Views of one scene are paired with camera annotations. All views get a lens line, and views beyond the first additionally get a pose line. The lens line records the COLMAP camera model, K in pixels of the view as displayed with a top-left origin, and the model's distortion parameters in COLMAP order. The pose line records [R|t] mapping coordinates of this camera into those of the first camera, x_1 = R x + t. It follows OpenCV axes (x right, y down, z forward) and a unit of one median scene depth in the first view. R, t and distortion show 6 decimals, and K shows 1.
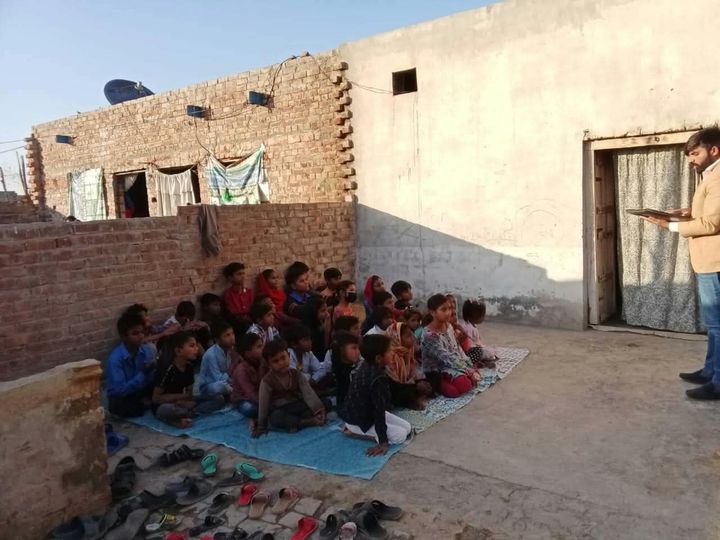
lens RADIAL K [[566.9, 0, 359.5], [0, 566.9, 287.9], [0, 0, 1]] dist [0.048454, -0.109982]
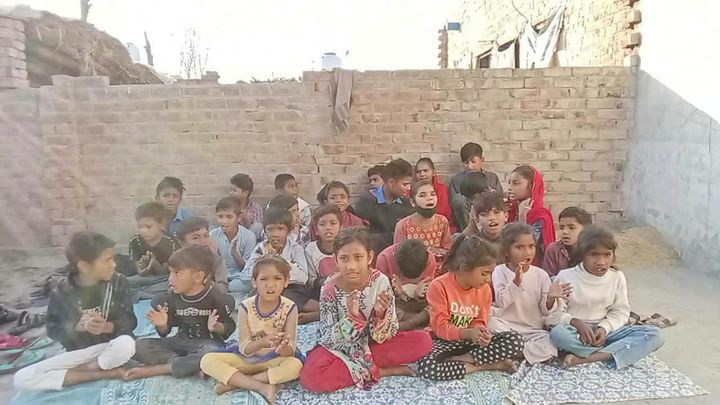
lens RADIAL K [[548.6, 0, 357.7], [0, 548.6, 208.2], [0, 0, 1]] dist [0.062097, -0.121137]
pose [[0.597477, 0.153391, -0.787078, 0.333257], [-0.126542, 0.987271, 0.096347, -0.021960], [0.791838, 0.042033, 0.609282, 0.442647]]
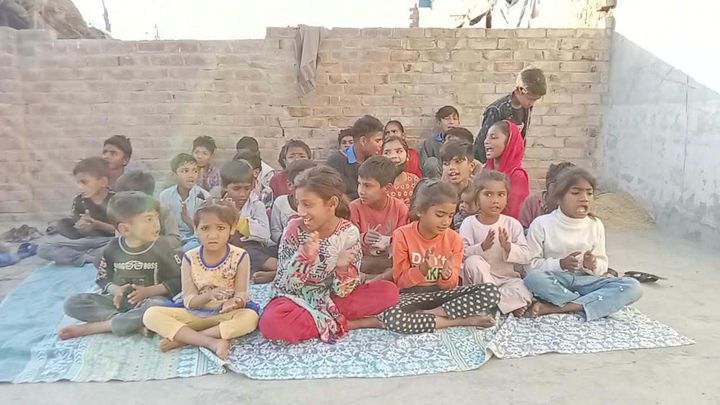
lens RADIAL K [[548.6, 0, 357.7], [0, 548.6, 208.2], [0, 0, 1]] dist [0.062097, -0.121137]
pose [[0.638922, 0.169551, -0.750354, 0.316192], [-0.134319, 0.985013, 0.108203, 0.007728], [0.757454, 0.031654, 0.652121, 0.465016]]
